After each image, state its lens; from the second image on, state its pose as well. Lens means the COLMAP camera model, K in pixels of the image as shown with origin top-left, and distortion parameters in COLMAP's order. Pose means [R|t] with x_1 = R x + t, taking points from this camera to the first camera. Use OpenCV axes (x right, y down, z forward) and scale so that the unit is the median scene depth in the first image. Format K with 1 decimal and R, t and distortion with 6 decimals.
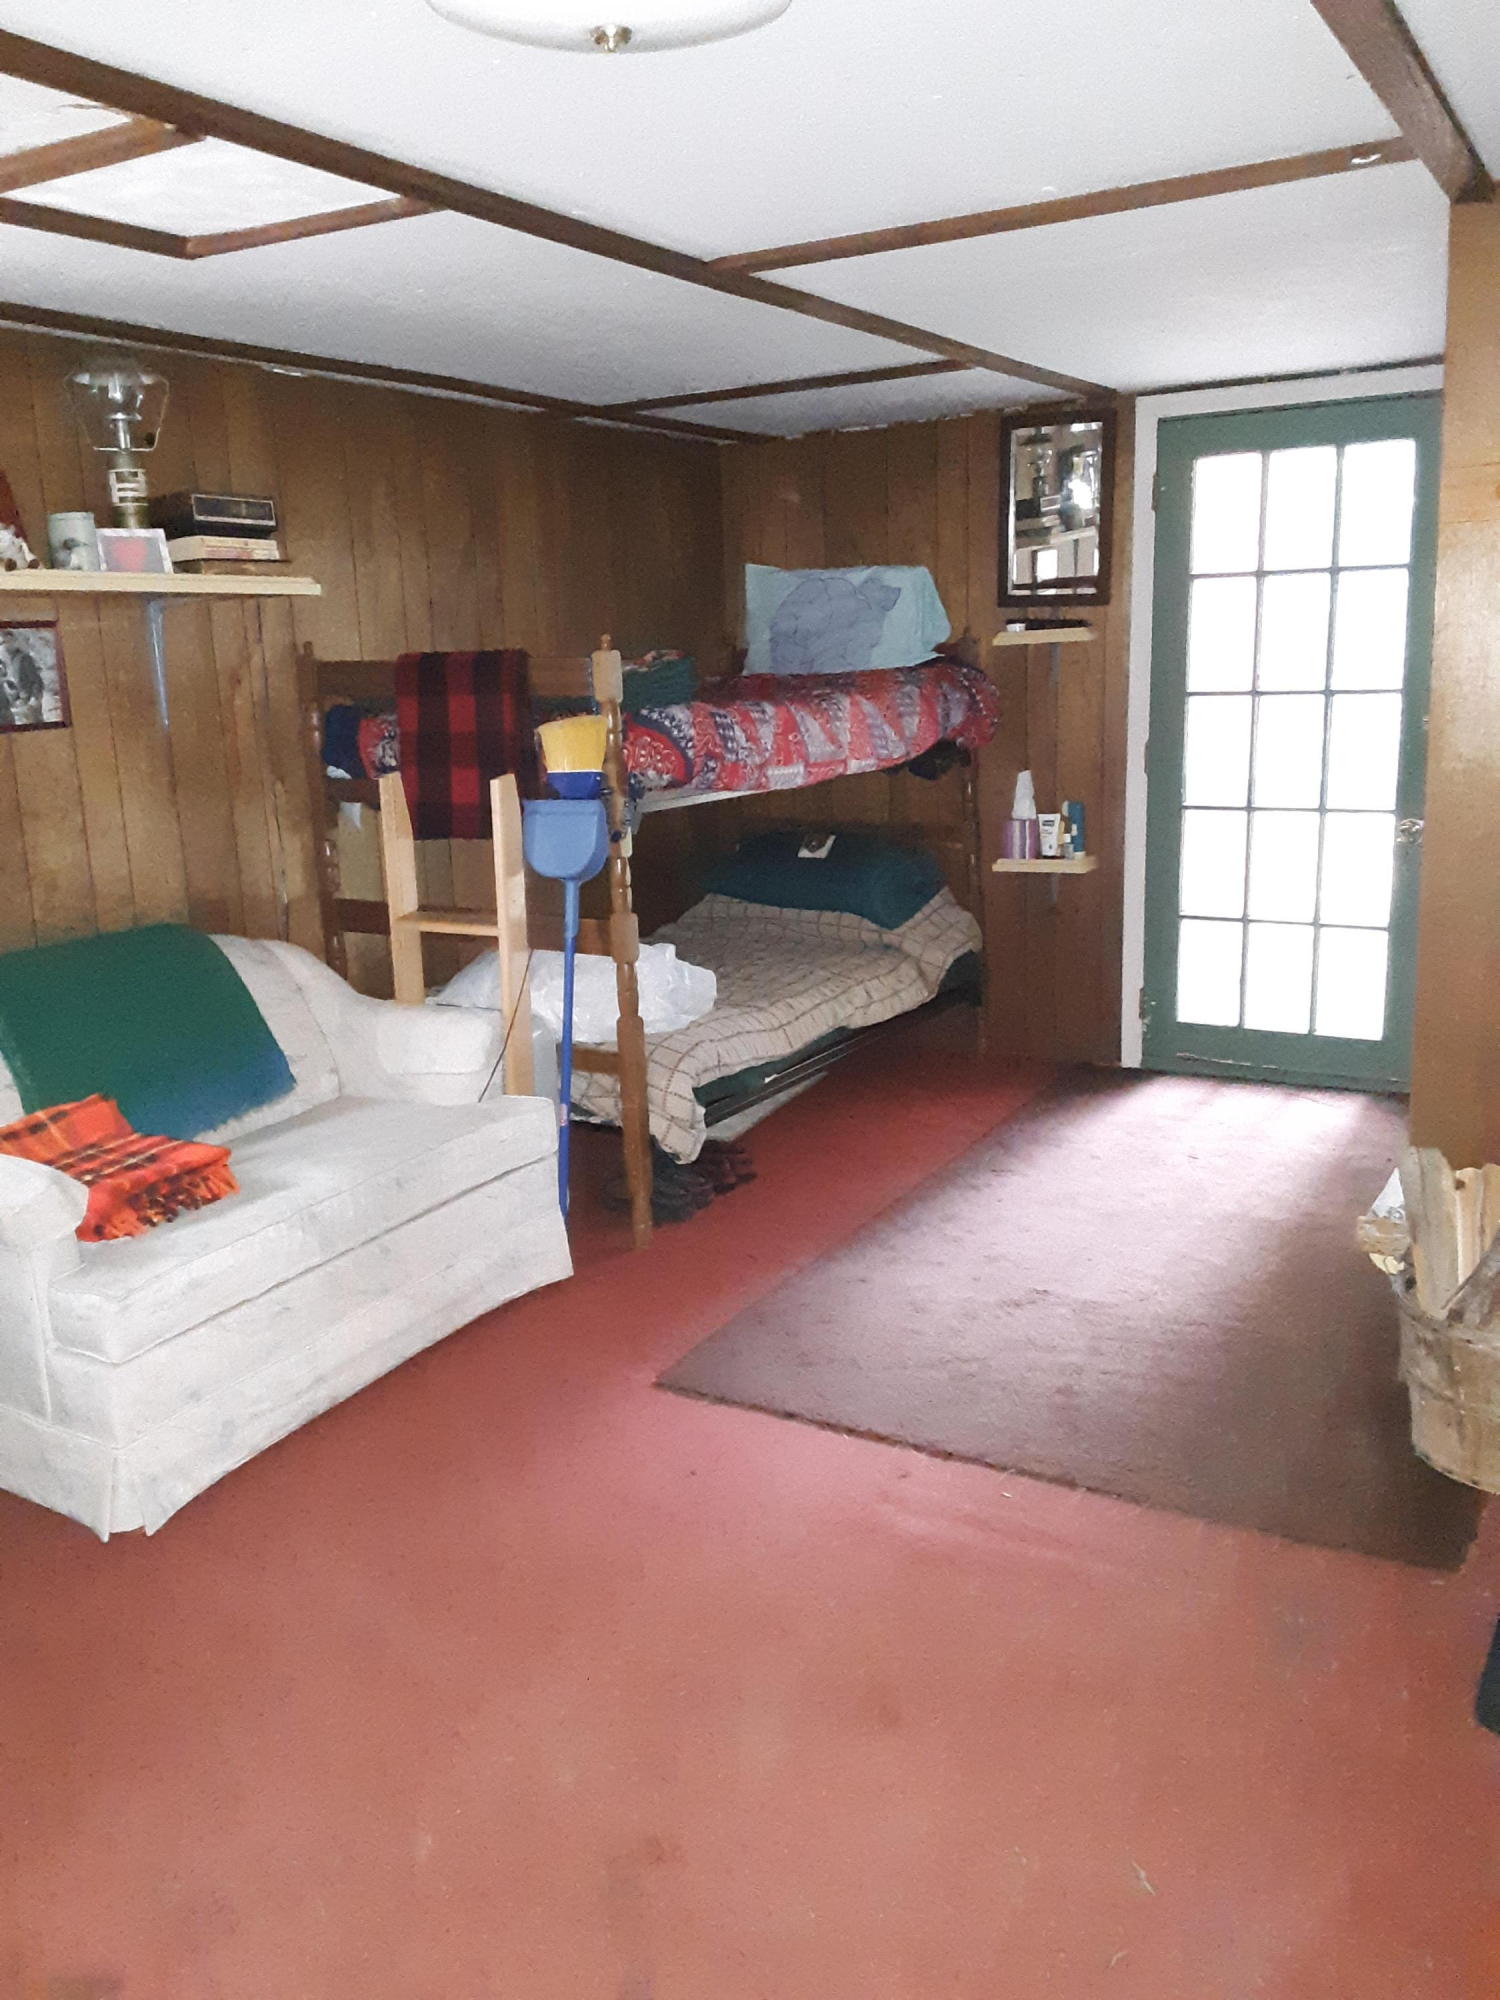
lens RADIAL K [[1631.7, 0, 734.3], [0, 1631.7, 996.1], [0, 0, 1]] dist [0.058188, -0.096576]
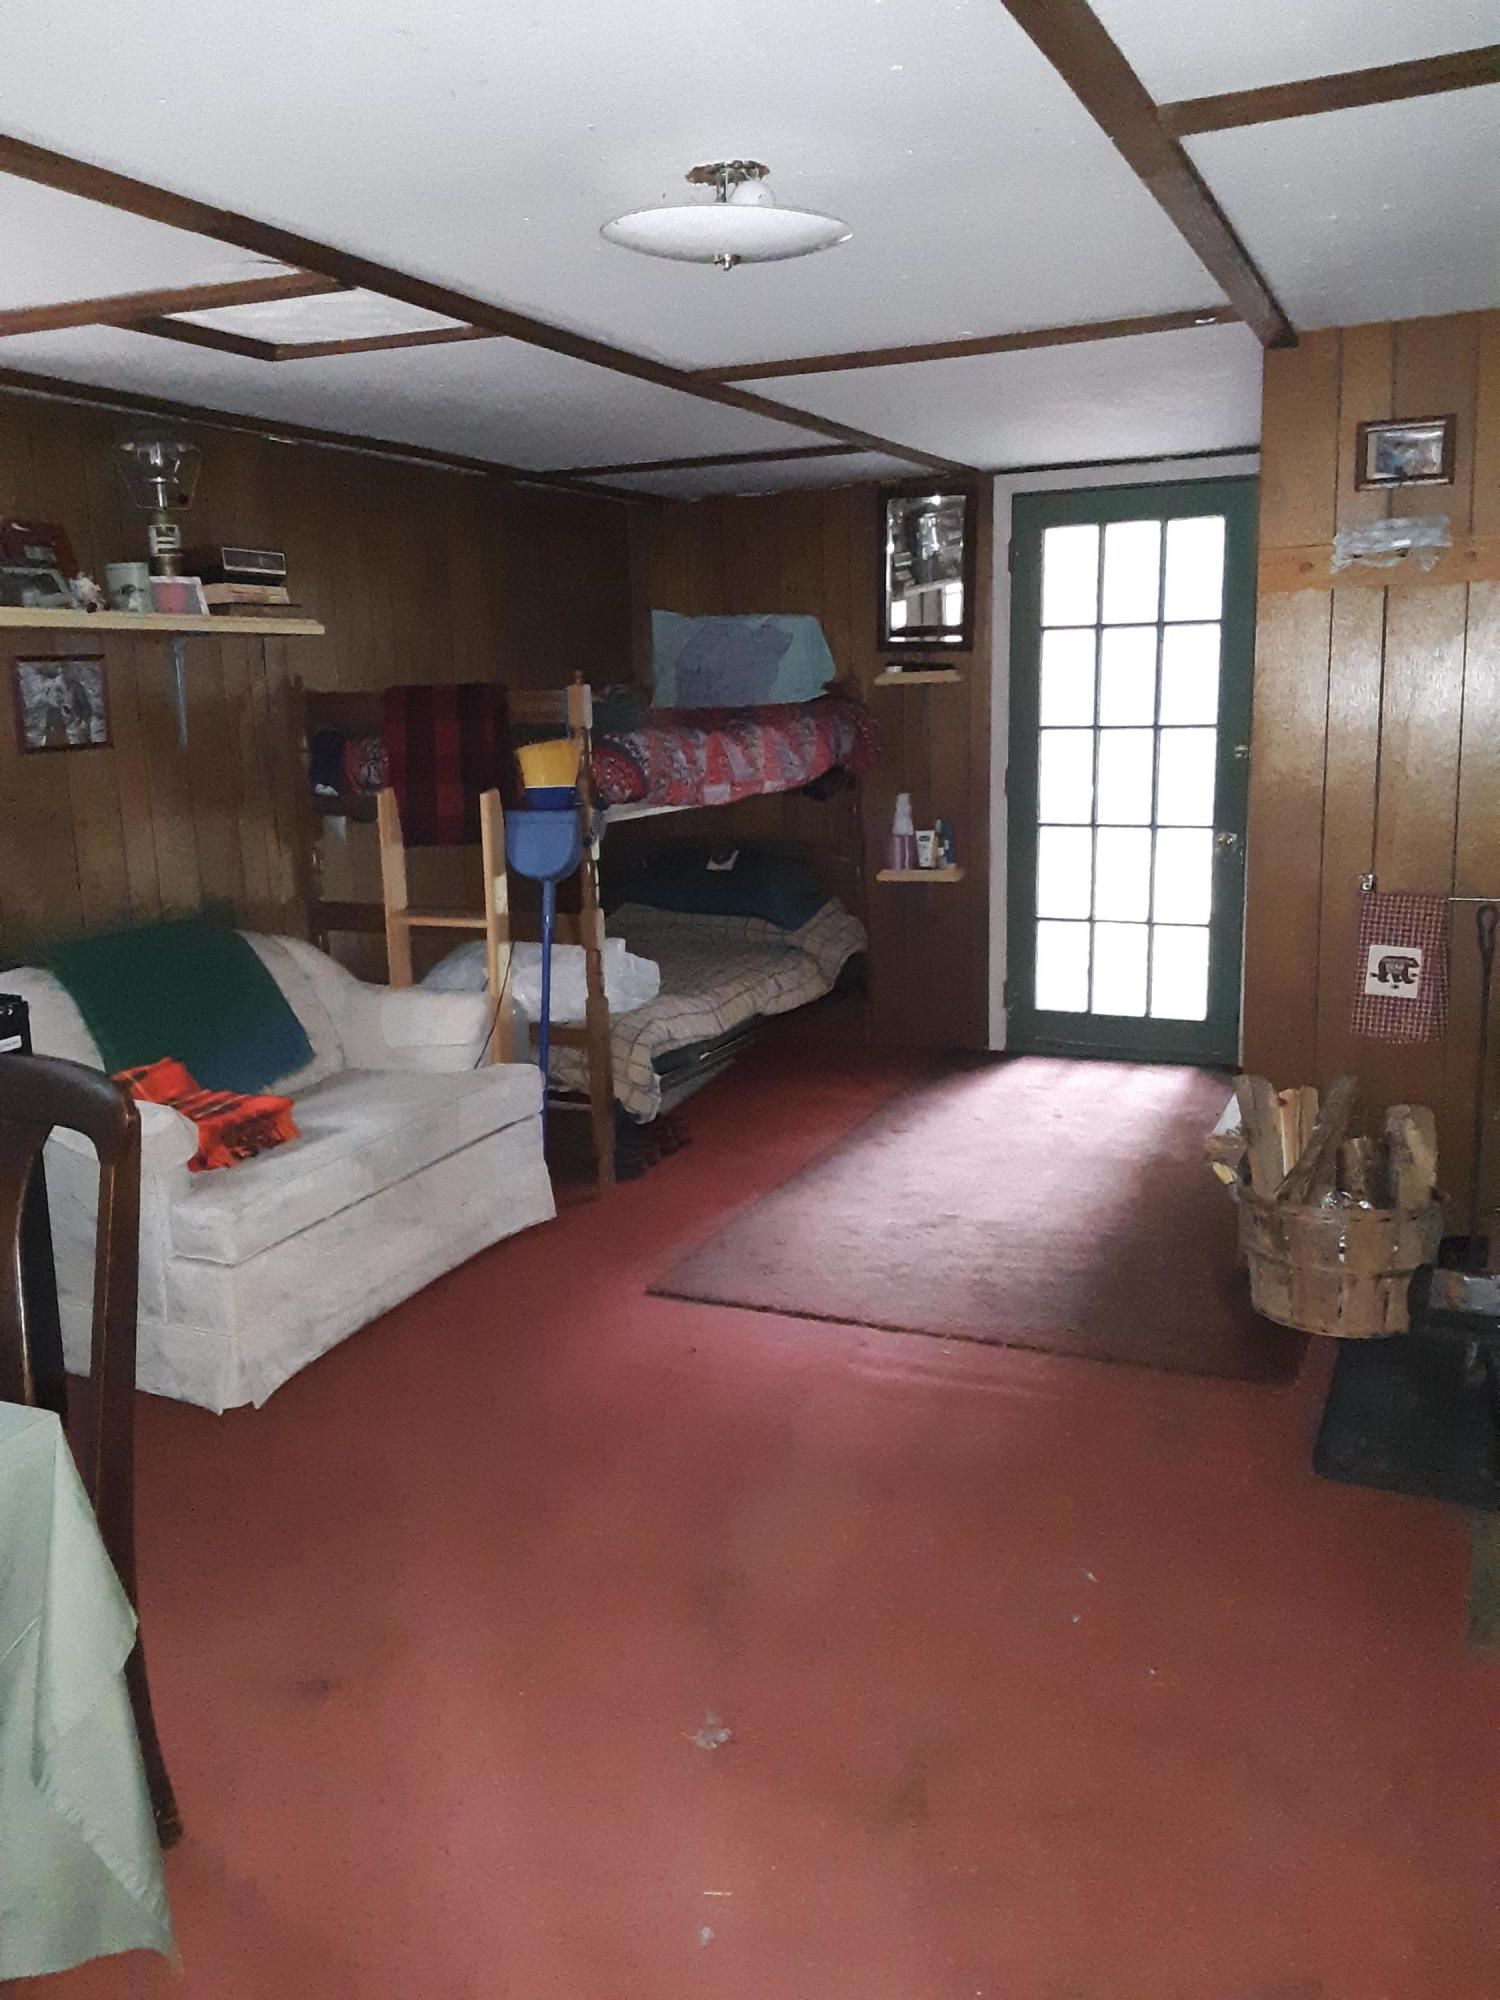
lens RADIAL K [[1631.7, 0, 742.5], [0, 1631.7, 1002.5], [0, 0, 1]] dist [0.058188, -0.096576]
pose [[0.993117, -0.013837, 0.116308, -0.099081], [0.016188, 0.999683, -0.019288, 0.041855], [-0.116005, 0.021038, 0.993026, -0.177672]]
